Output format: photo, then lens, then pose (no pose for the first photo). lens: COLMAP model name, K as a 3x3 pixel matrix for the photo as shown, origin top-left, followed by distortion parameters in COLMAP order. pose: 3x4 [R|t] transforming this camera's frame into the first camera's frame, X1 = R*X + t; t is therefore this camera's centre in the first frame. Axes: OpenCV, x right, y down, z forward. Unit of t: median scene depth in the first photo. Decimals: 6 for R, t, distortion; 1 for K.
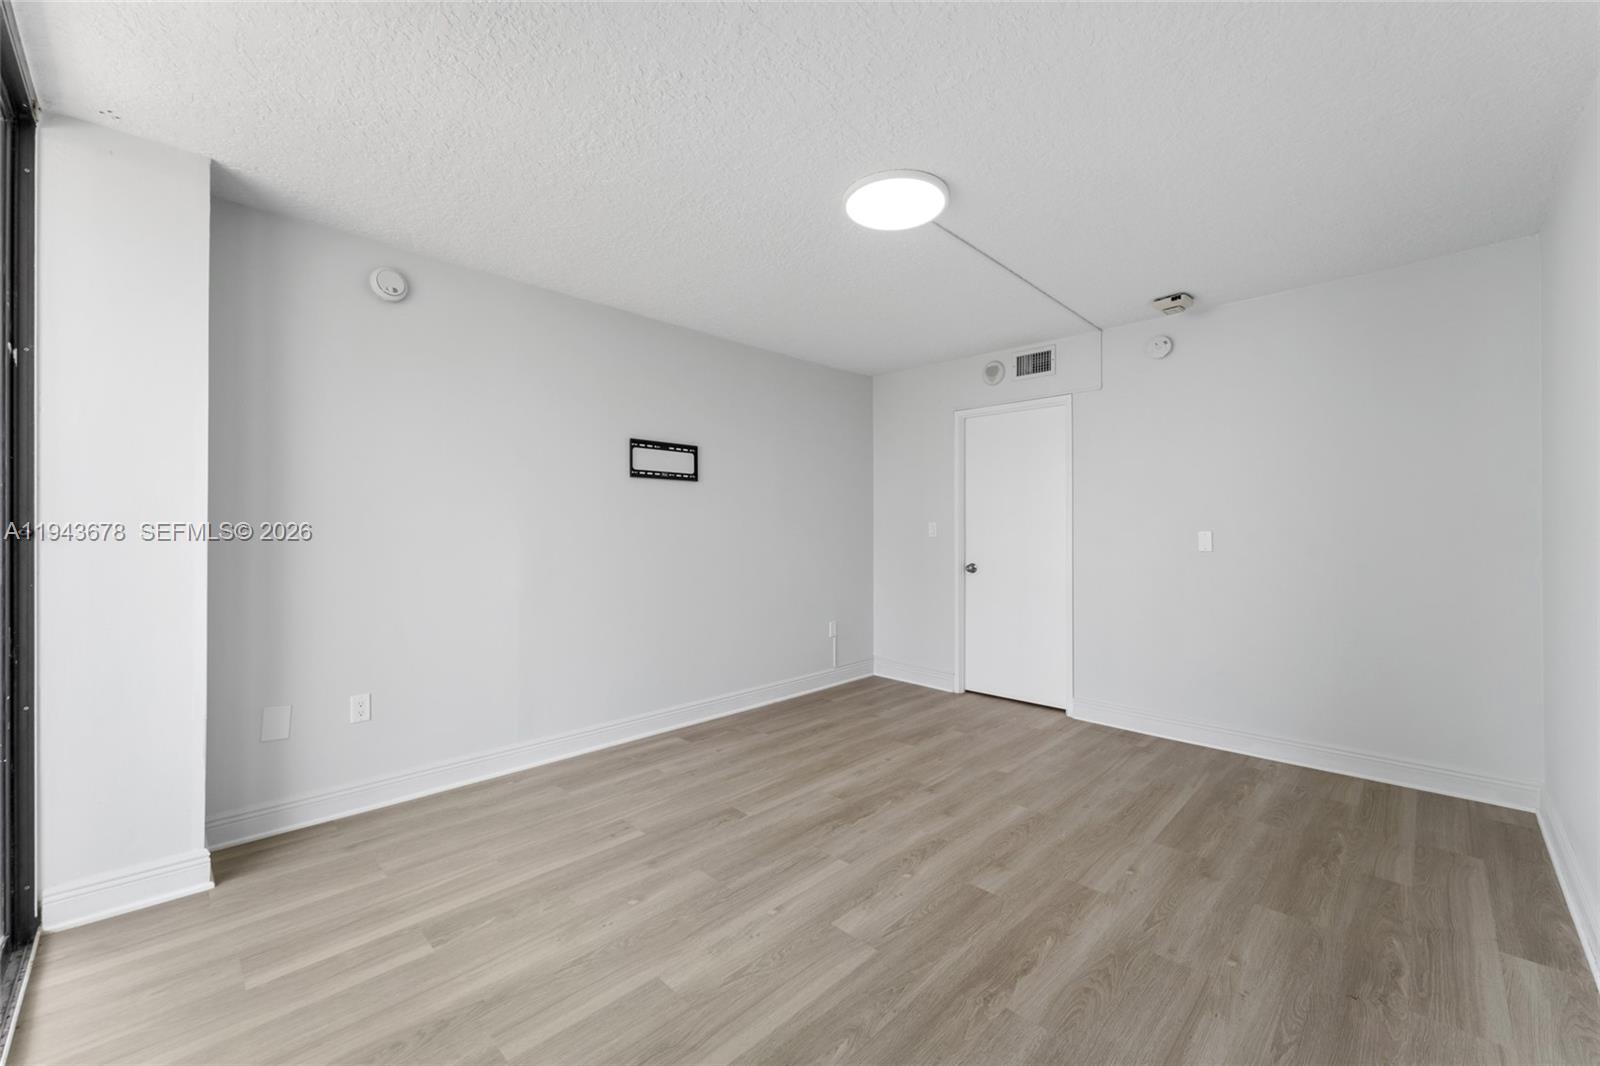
lens RADIAL K [[638.4, 0, 794.6], [0, 638.4, 531.4], [0, 0, 1]] dist [0.000676, 0.000534]
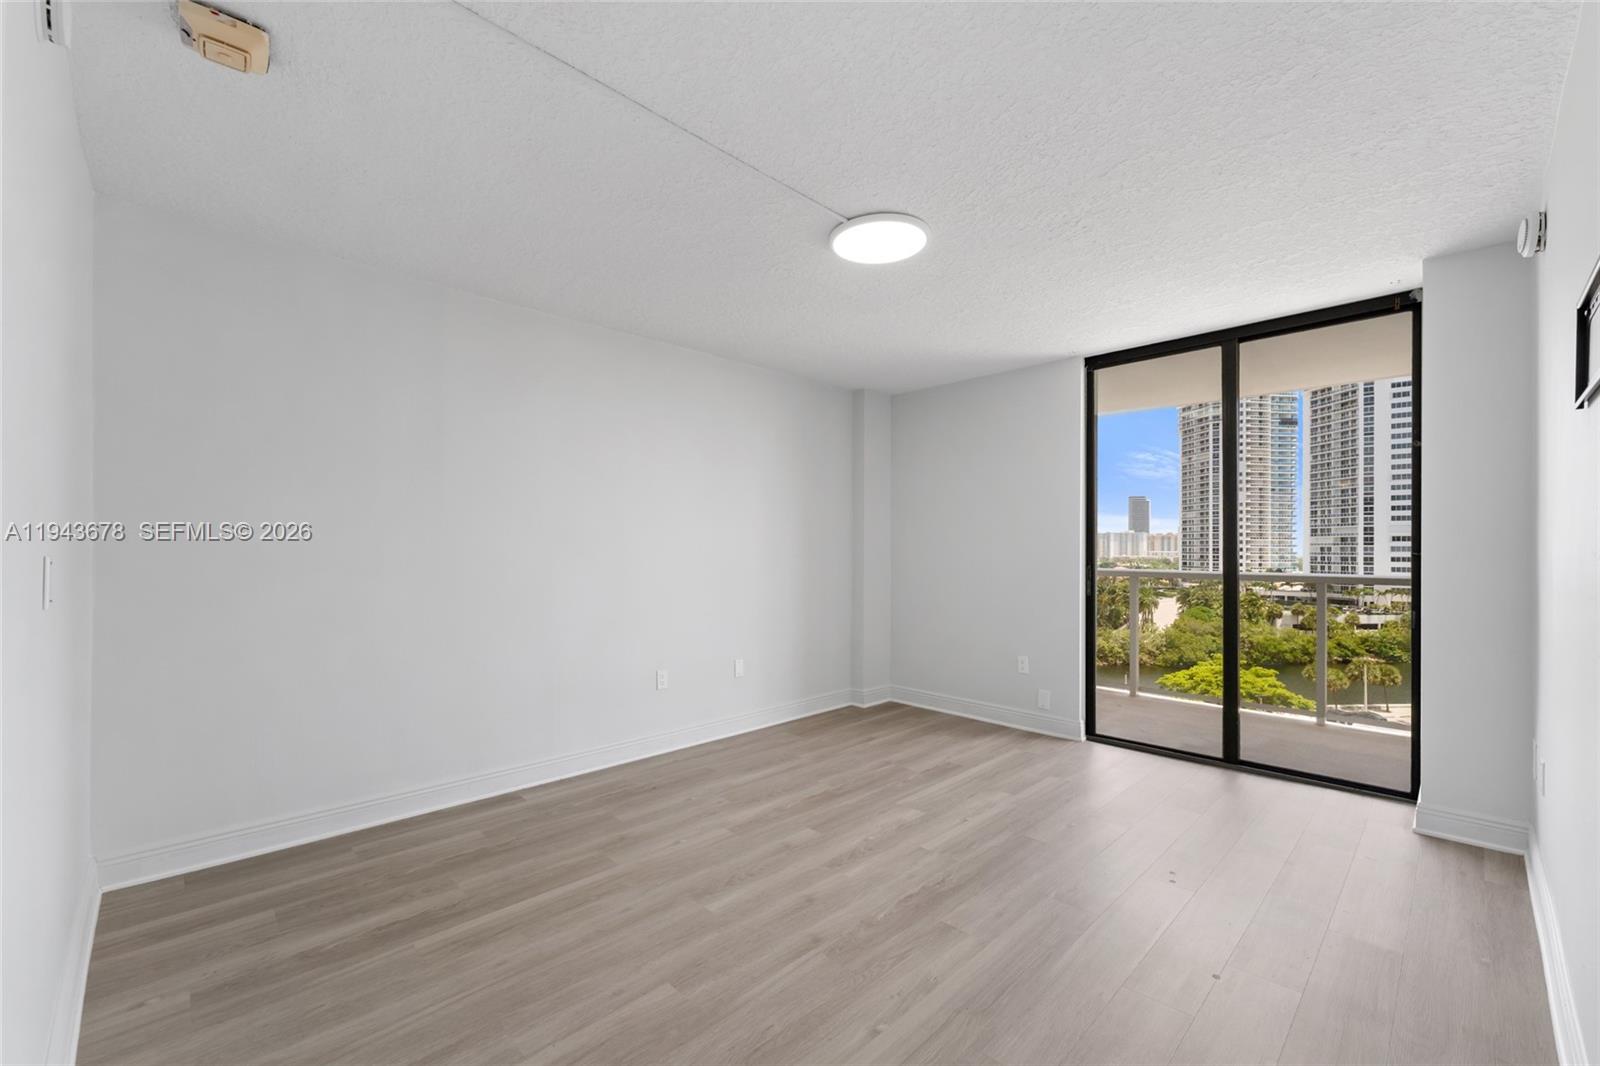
lens RADIAL K [[655.2, 0, 802.2], [0, 655.2, 548.3], [0, 0, 1]] dist [-0.001399, -0.000198]
pose [[-0.999940, -0.000620, 0.010933, 0.269624], [-0.000660, 0.999993, -0.003667, -0.005710], [-0.010931, -0.003674, -0.999934, 2.066959]]
